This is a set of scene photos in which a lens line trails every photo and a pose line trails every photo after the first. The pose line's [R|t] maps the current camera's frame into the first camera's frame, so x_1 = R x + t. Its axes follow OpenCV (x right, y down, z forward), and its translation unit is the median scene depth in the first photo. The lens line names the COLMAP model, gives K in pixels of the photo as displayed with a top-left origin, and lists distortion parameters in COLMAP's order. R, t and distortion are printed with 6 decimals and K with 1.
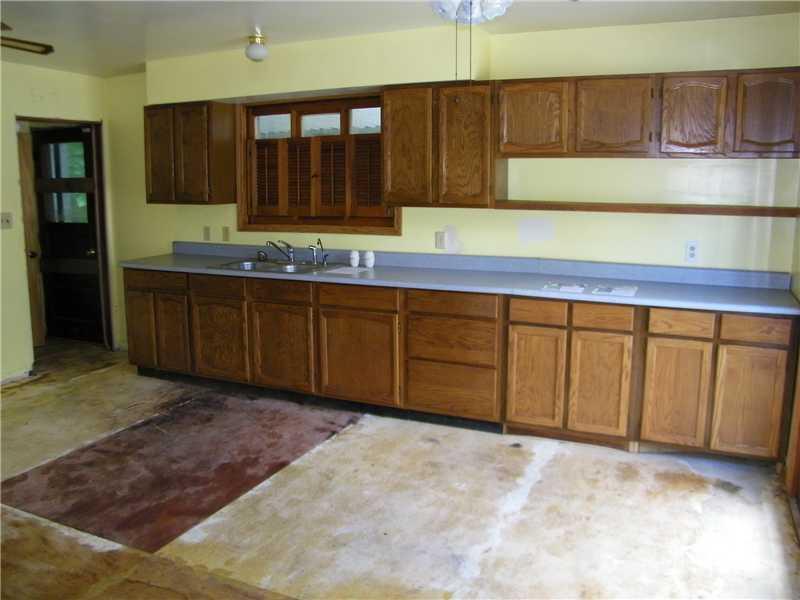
lens RADIAL K [[682.4, 0, 397.1], [0, 682.4, 297.4], [0, 0, 1]] dist [-0.191566, 0.167838]
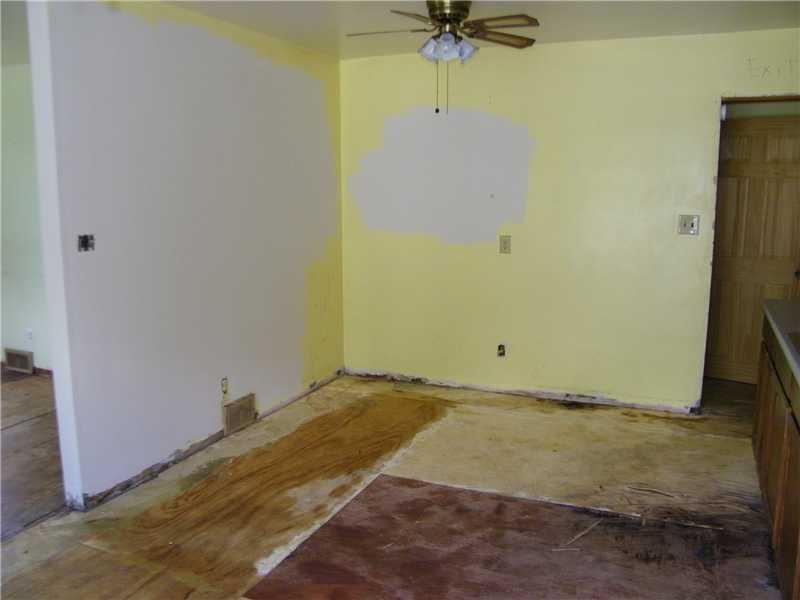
lens RADIAL K [[682.4, 0, 397.1], [0, 682.4, 297.4], [0, 0, 1]] dist [-0.191566, 0.167838]
pose [[0.017678, 0.171276, -0.985065, 0.346887], [-0.167649, 0.971778, 0.165957, -0.148839], [0.985688, 0.162211, 0.045894, 0.856110]]
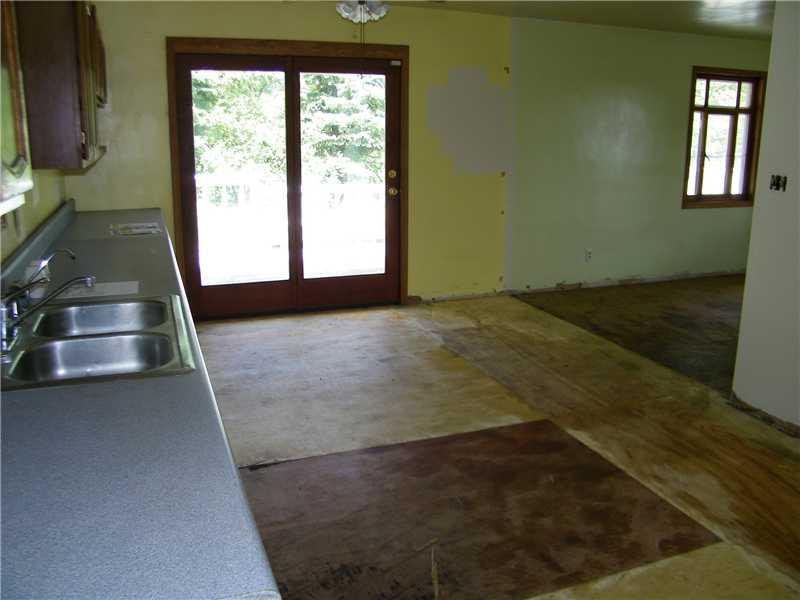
lens RADIAL K [[682.4, 0, 397.1], [0, 682.4, 297.4], [0, 0, 1]] dist [-0.191566, 0.167838]
pose [[-0.720764, -0.168107, 0.672488, -0.778727], [0.114501, 0.927948, 0.354686, -0.250774], [-0.683659, 0.332645, -0.649583, 1.530220]]
